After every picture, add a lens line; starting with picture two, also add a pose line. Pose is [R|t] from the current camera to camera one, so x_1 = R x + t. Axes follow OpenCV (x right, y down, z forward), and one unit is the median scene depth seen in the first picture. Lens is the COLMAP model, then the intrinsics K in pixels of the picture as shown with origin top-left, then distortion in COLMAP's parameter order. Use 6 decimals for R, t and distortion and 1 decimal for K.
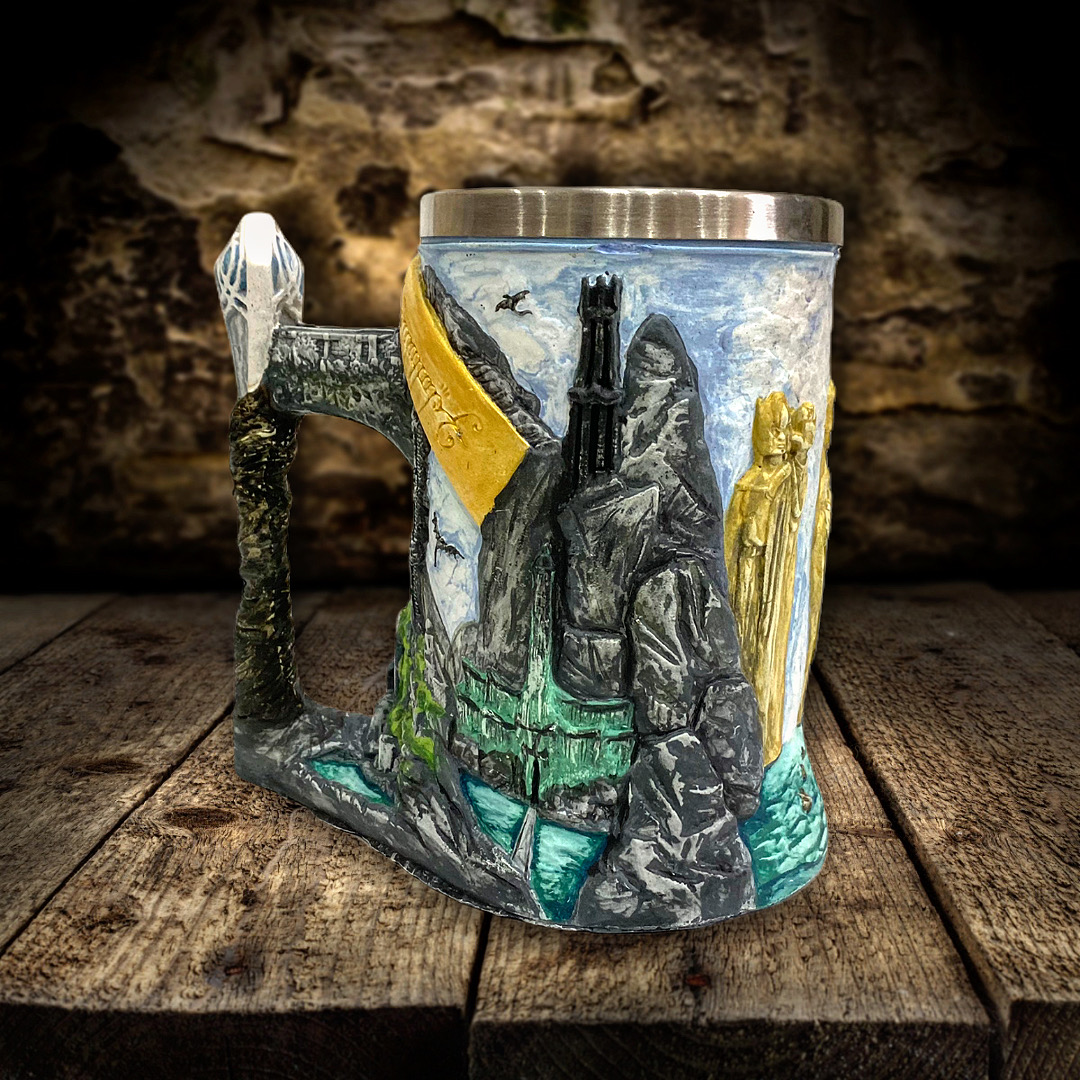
lens RADIAL K [[1821.3, 0, 541.2], [0, 1821.3, 562.4], [0, 0, 1]] dist [0.327494, 0.010438]
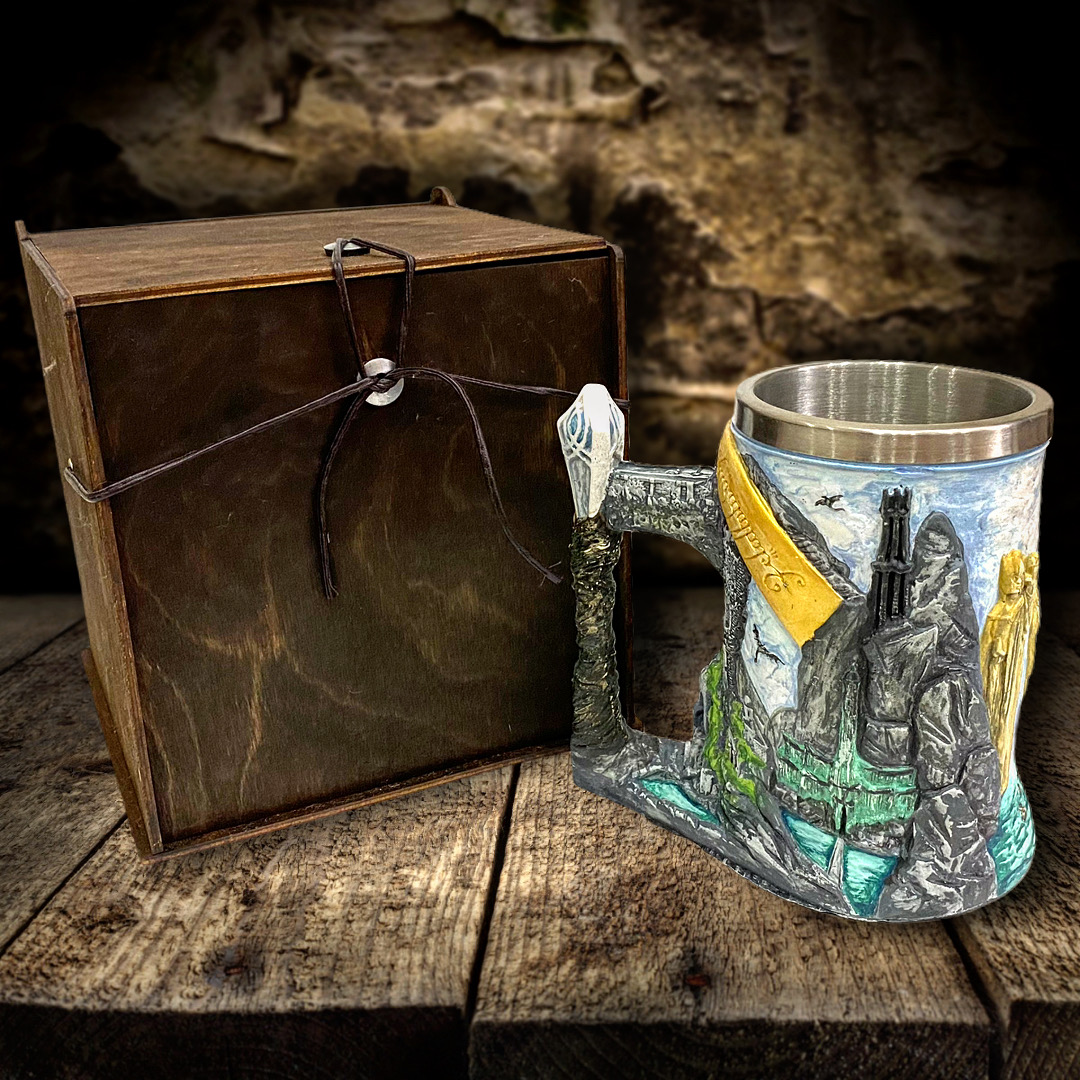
lens RADIAL K [[1964.9, 0, 540.0], [0, 1964.9, 540.0], [0, 0, 1]] dist [0.413816, -3.533245]
pose [[0.998963, -0.044875, 0.007753, -0.243487], [0.043548, 0.991124, 0.125605, -0.303280], [-0.013321, -0.125137, 0.992050, -0.500059]]
